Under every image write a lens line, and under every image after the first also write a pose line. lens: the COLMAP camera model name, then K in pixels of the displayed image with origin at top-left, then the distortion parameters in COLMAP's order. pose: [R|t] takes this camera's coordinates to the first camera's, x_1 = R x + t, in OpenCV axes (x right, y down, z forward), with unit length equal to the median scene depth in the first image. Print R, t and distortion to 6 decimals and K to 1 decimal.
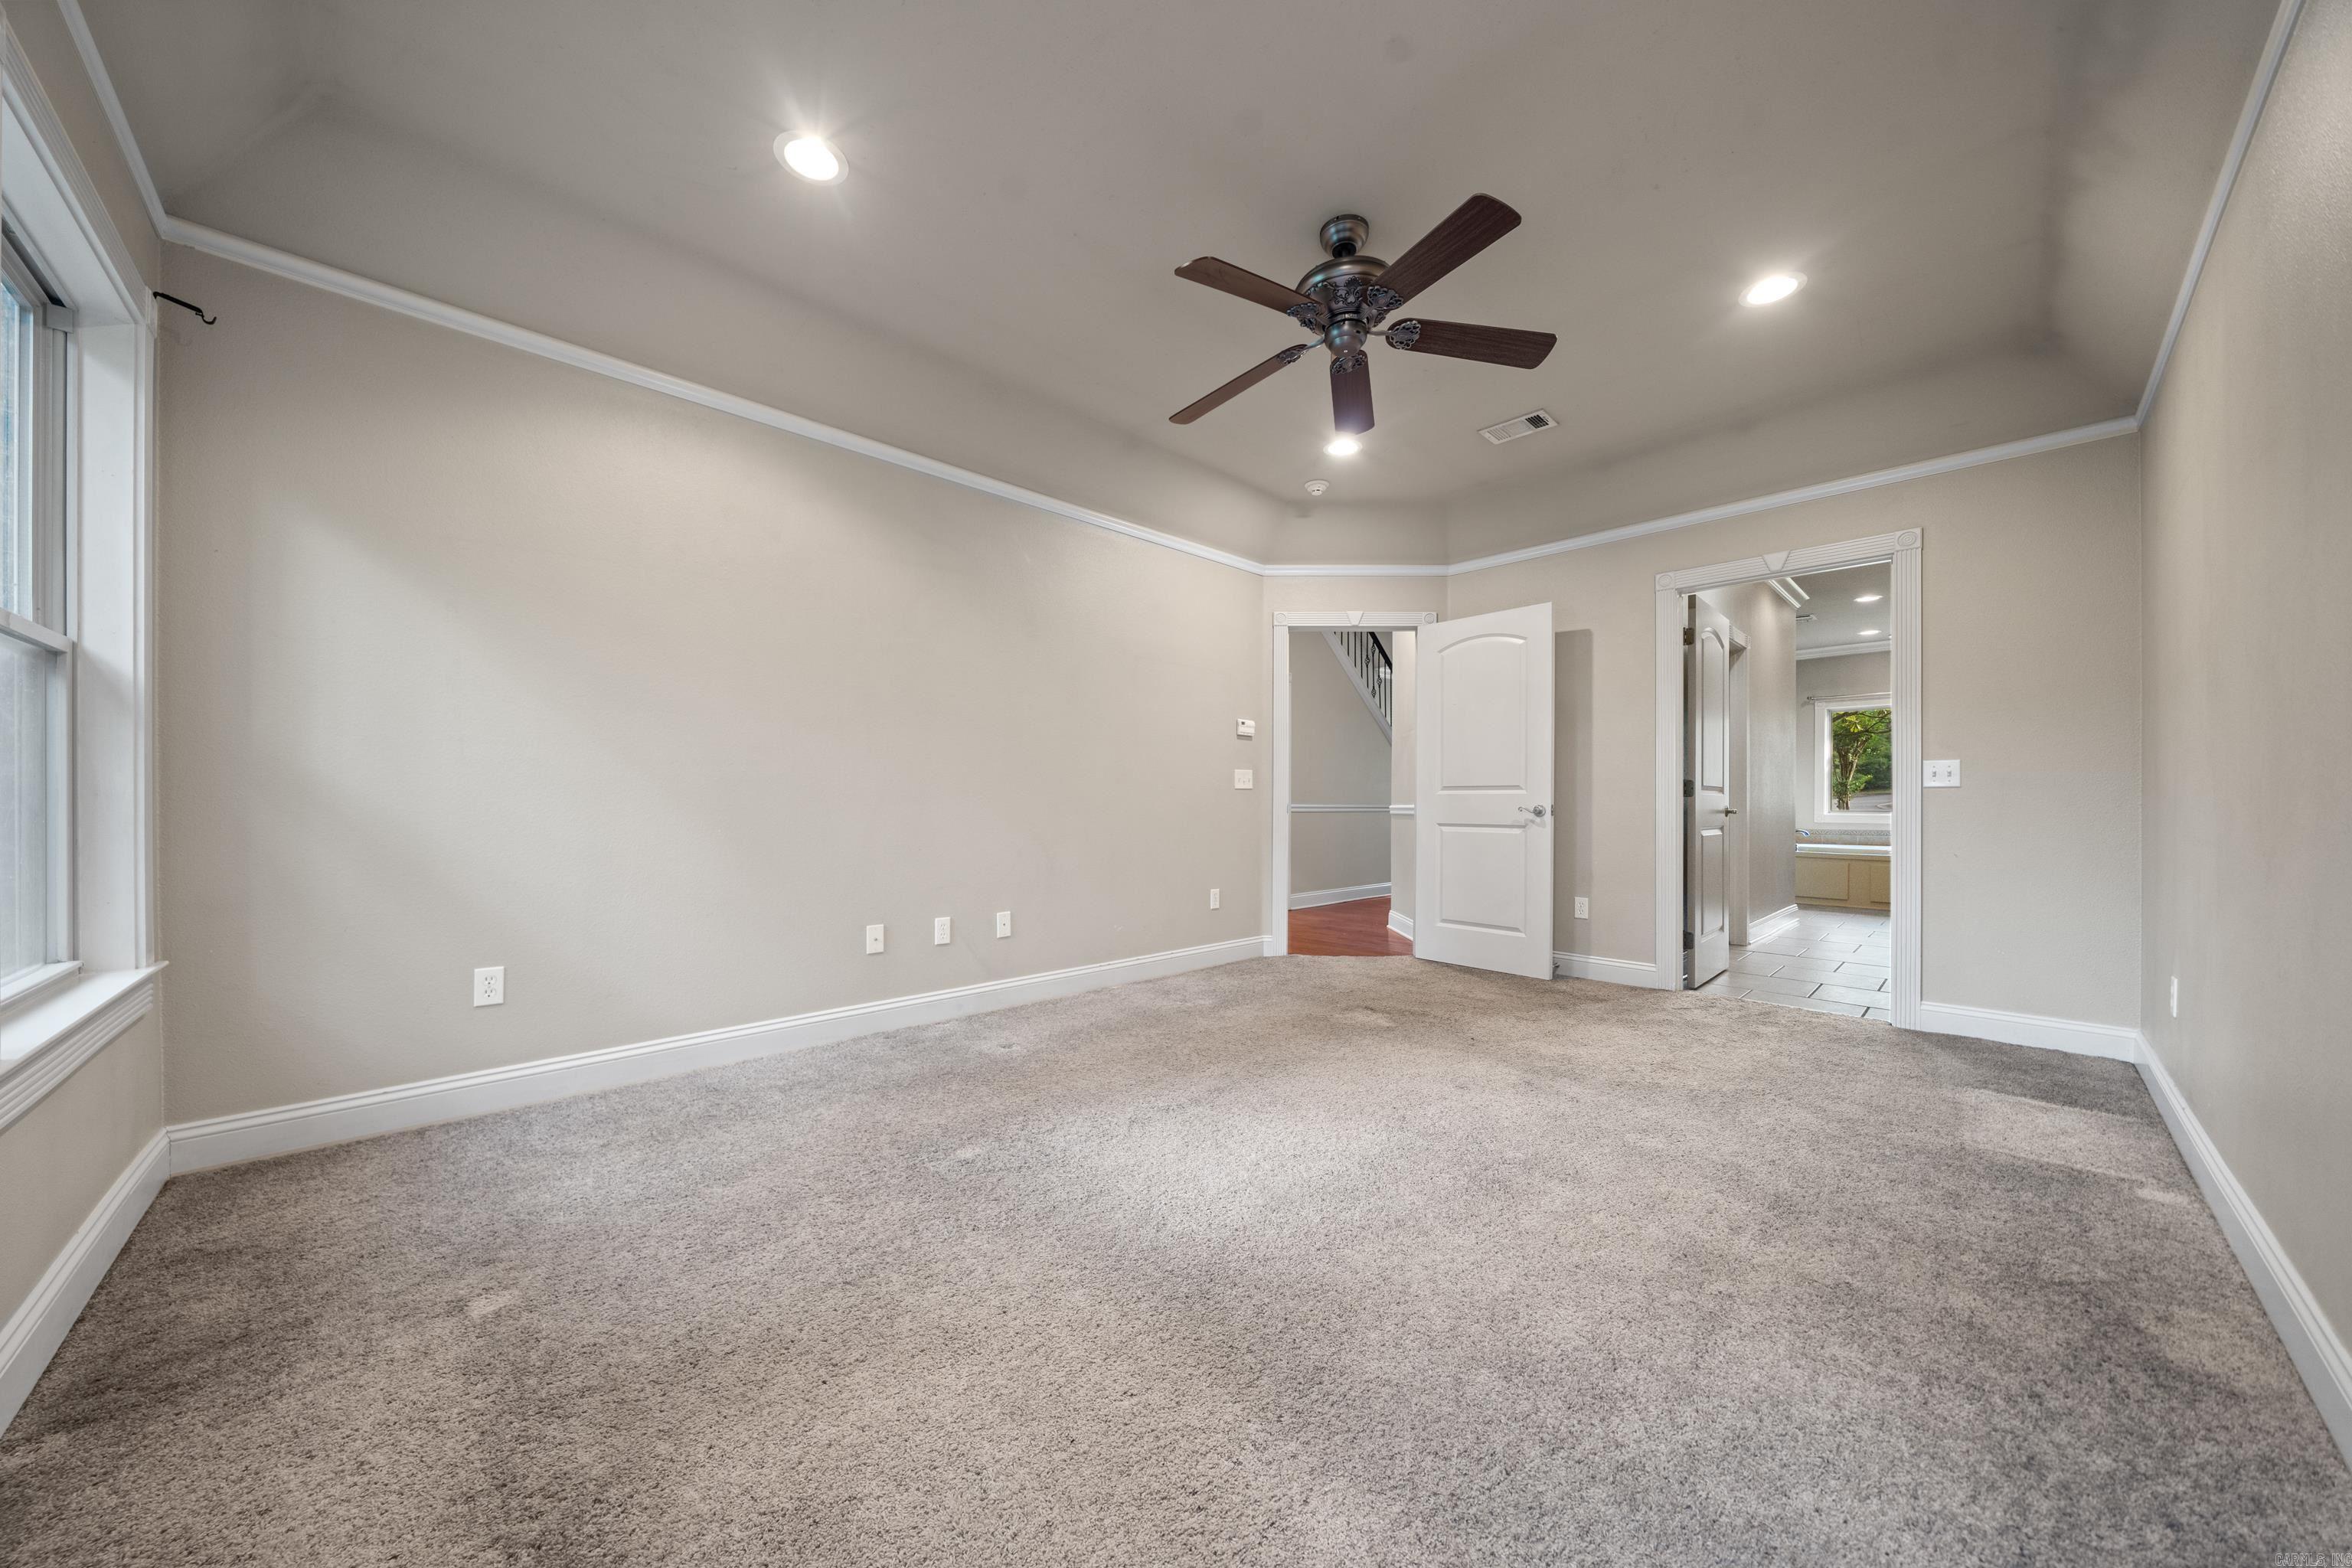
lens RADIAL K [[786.9, 0, 1244.7], [0, 786.9, 814.4], [0, 0, 1]] dist [-0.001240, -0.000205]
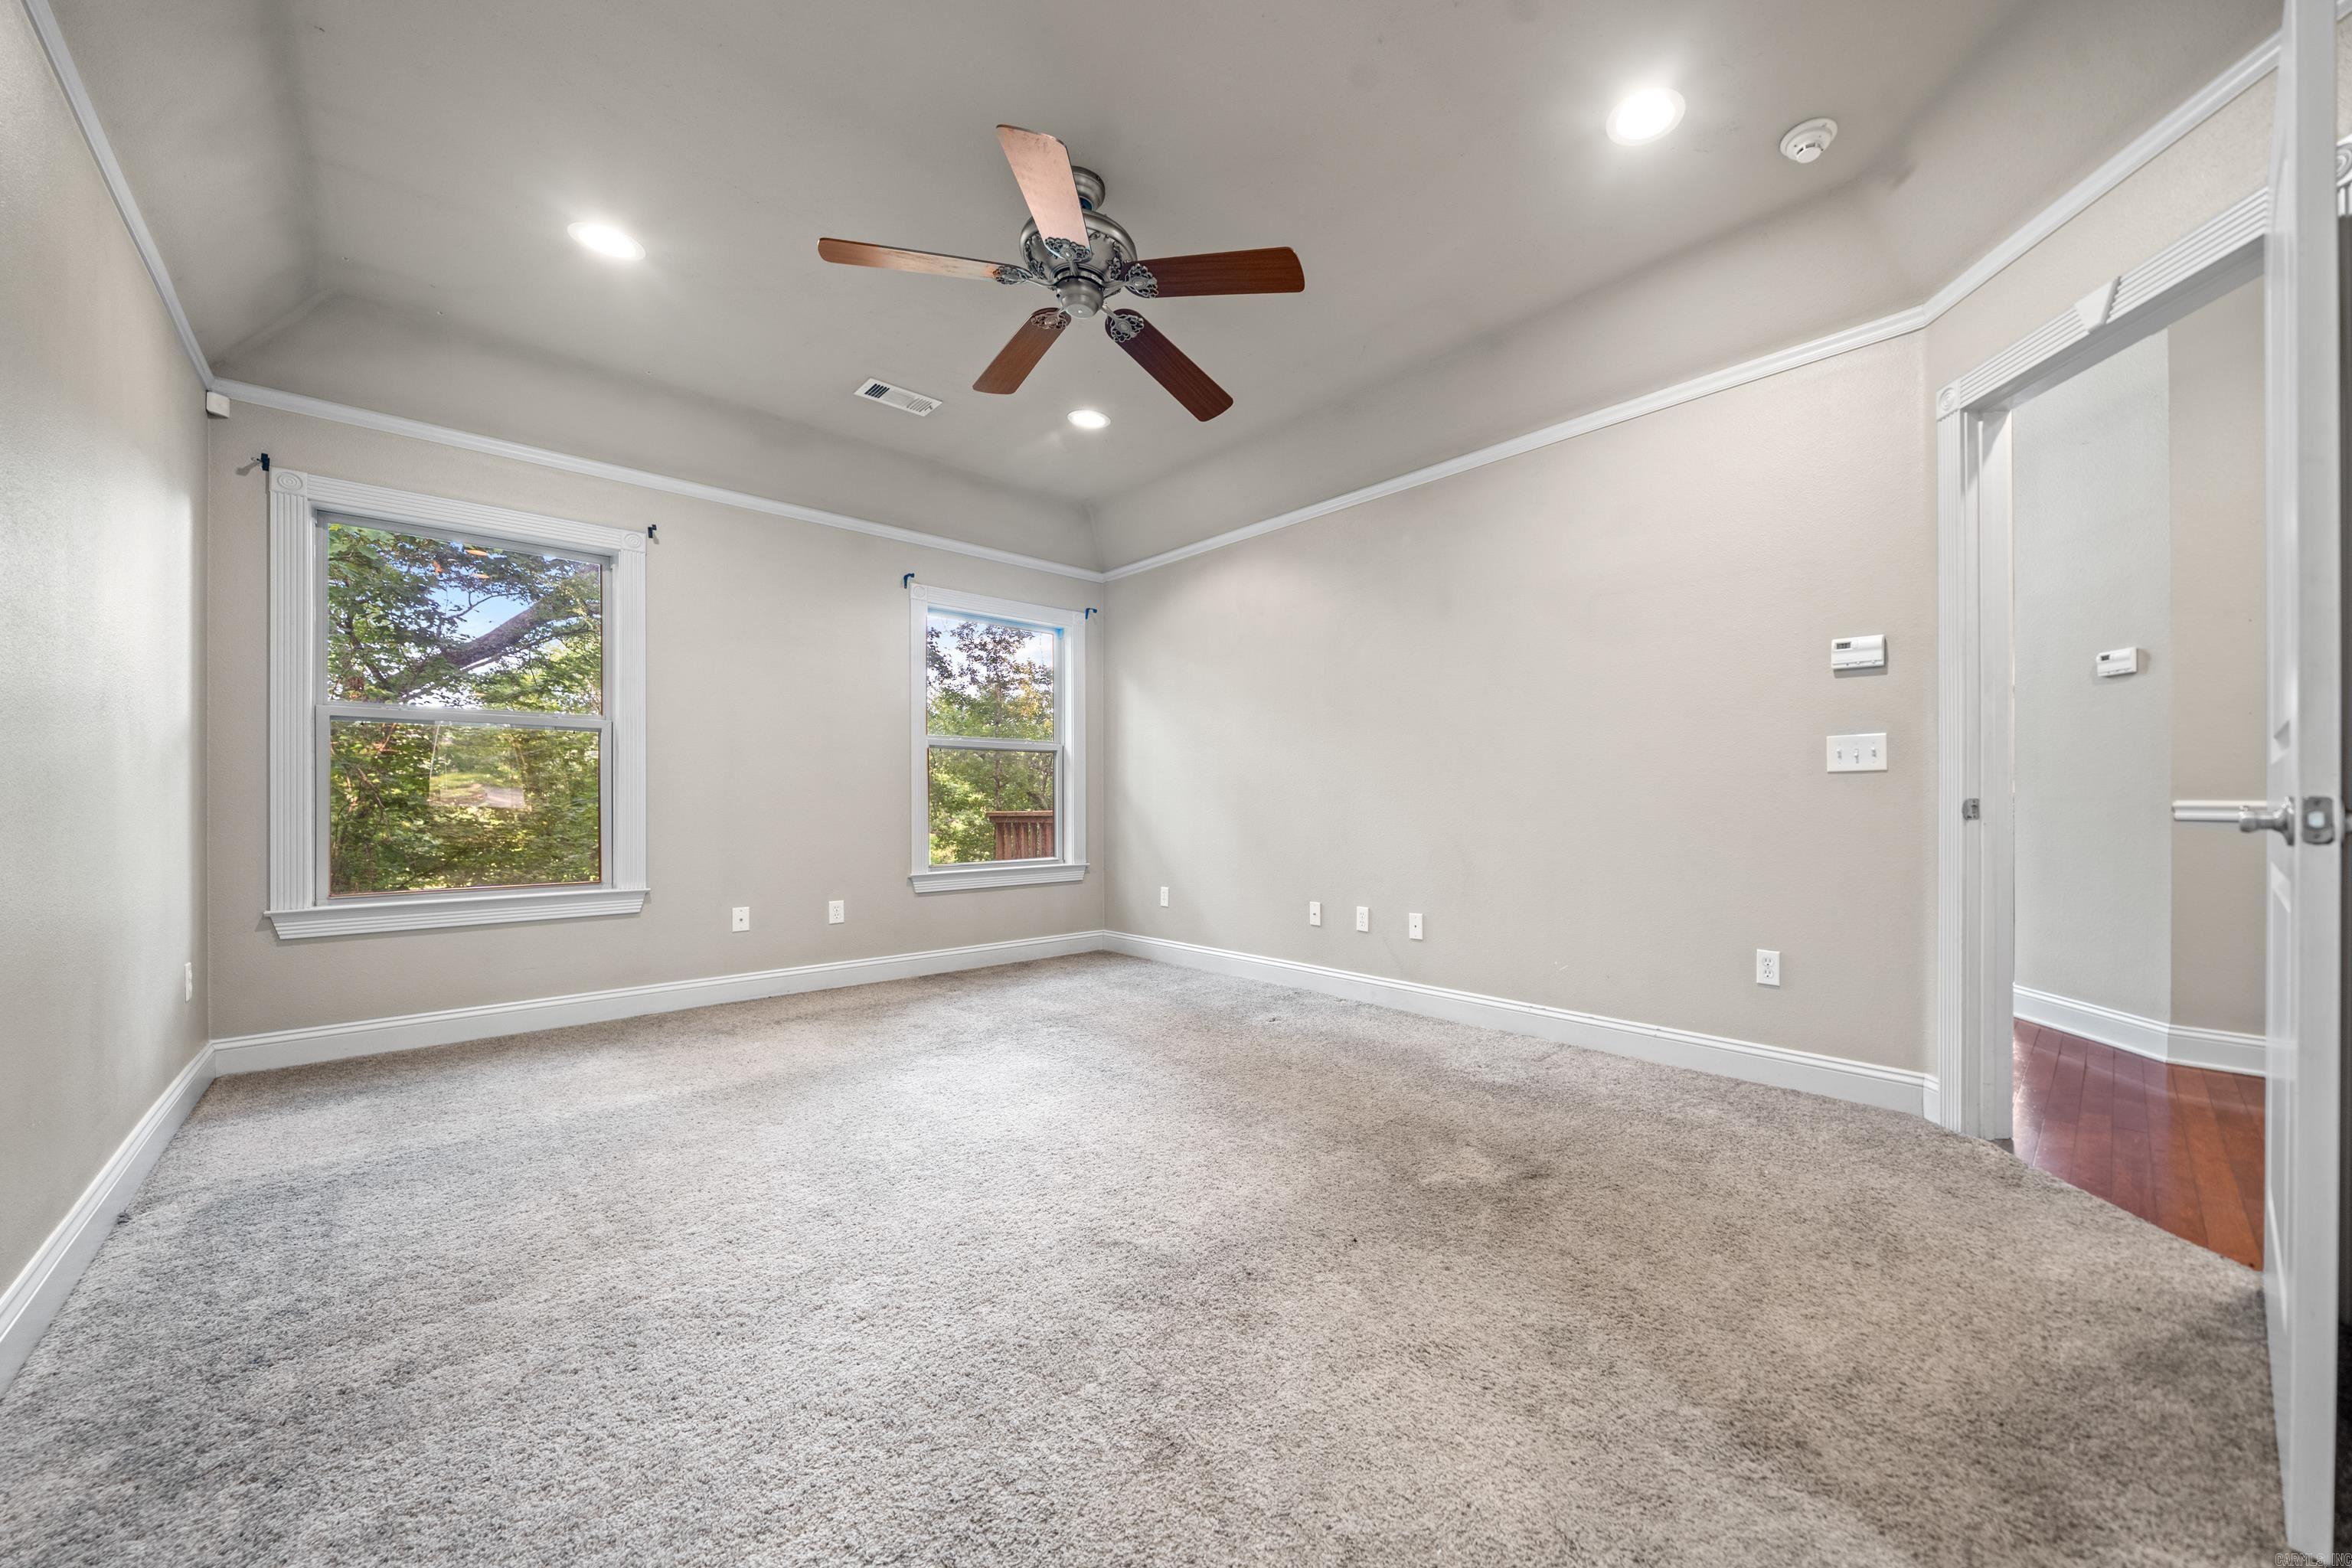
lens RADIAL K [[786.9, 0, 1172.4], [0, 786.9, 796.9], [0, 0, 1]] dist [-0.001240, -0.000205]
pose [[-0.020285, -0.009978, -0.999744, 0.704193], [-0.011824, 0.999883, -0.009740, -0.006557], [0.999724, 0.011624, -0.020400, 0.753429]]
